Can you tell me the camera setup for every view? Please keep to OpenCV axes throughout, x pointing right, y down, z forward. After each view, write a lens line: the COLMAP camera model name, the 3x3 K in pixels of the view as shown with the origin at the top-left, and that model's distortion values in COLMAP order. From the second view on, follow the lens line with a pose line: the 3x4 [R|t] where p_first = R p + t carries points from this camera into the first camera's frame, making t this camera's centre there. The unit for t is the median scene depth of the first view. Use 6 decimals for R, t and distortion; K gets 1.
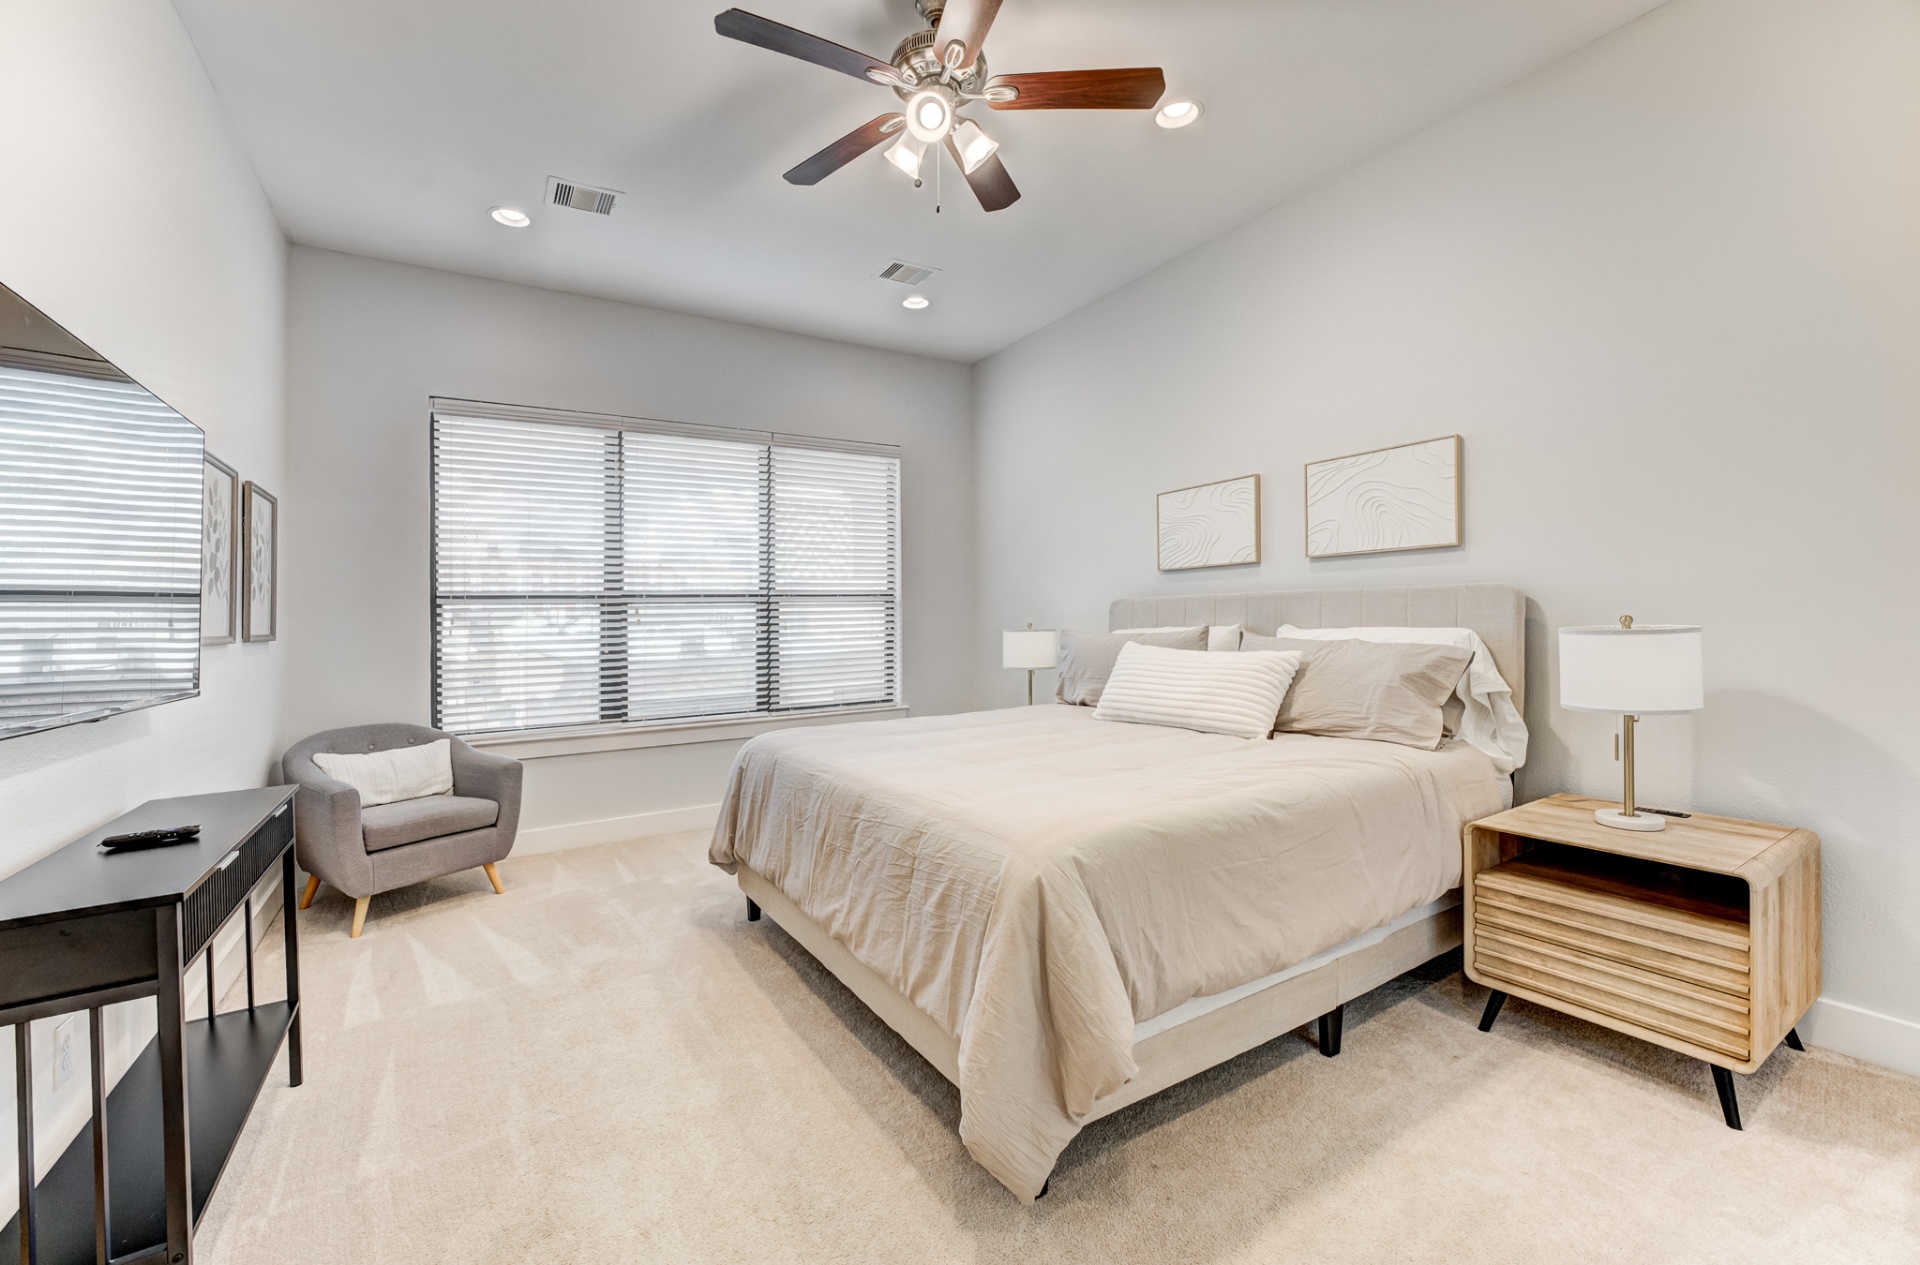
lens RADIAL K [[769.7, 0, 952.5], [0, 769.7, 638.4], [0, 0, 1]] dist [-0.012878, 0.000383]
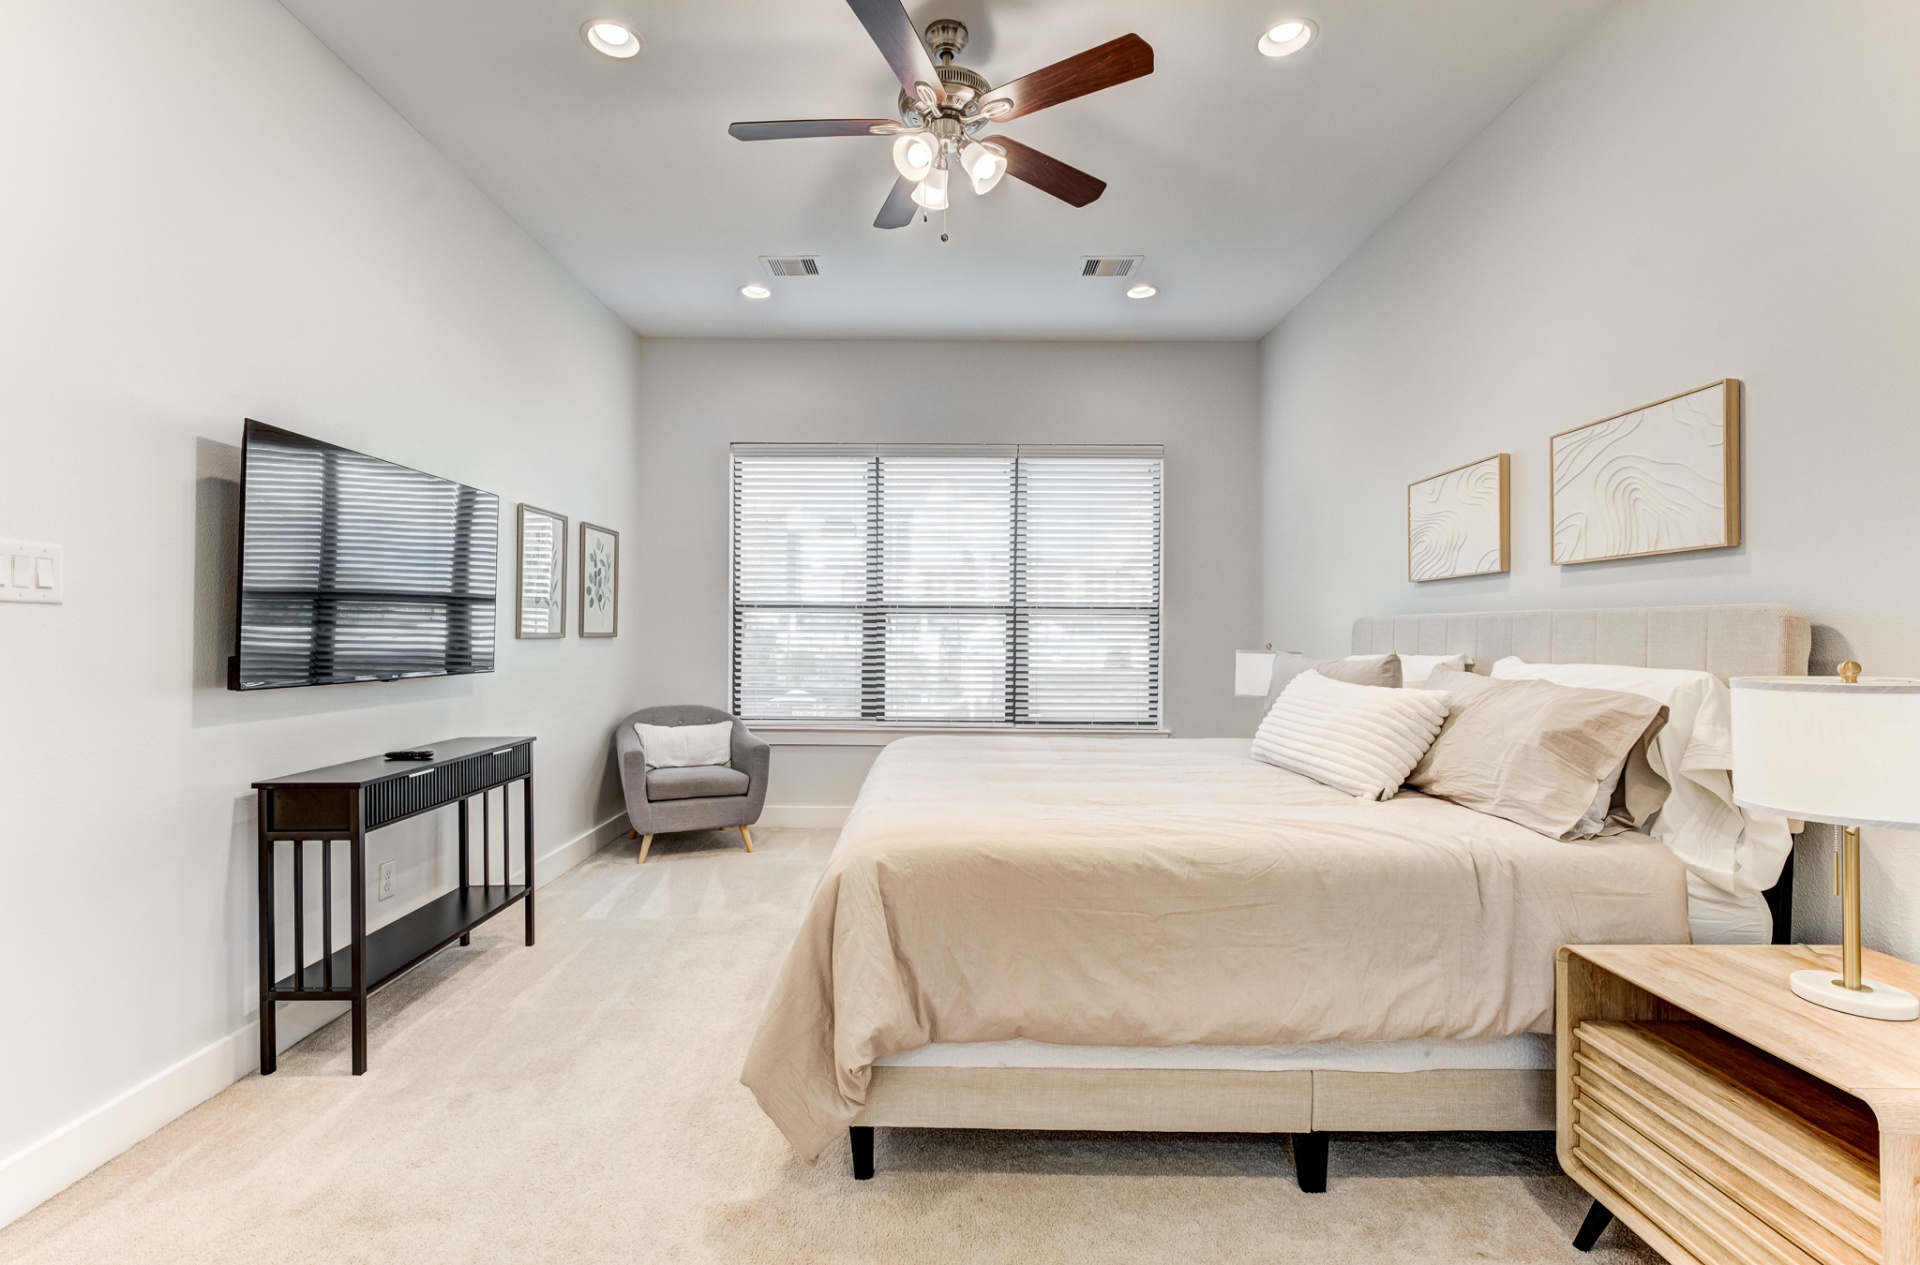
lens RADIAL K [[849.2, 0, 956.2], [0, 849.2, 650.7], [0, 0, 1]] dist [0.001923, 0.000067]
pose [[0.853655, 0.038738, -0.519396, 0.399912], [-0.039092, 0.999183, 0.010272, -0.011185], [0.519370, 0.011536, 0.854472, 0.023540]]
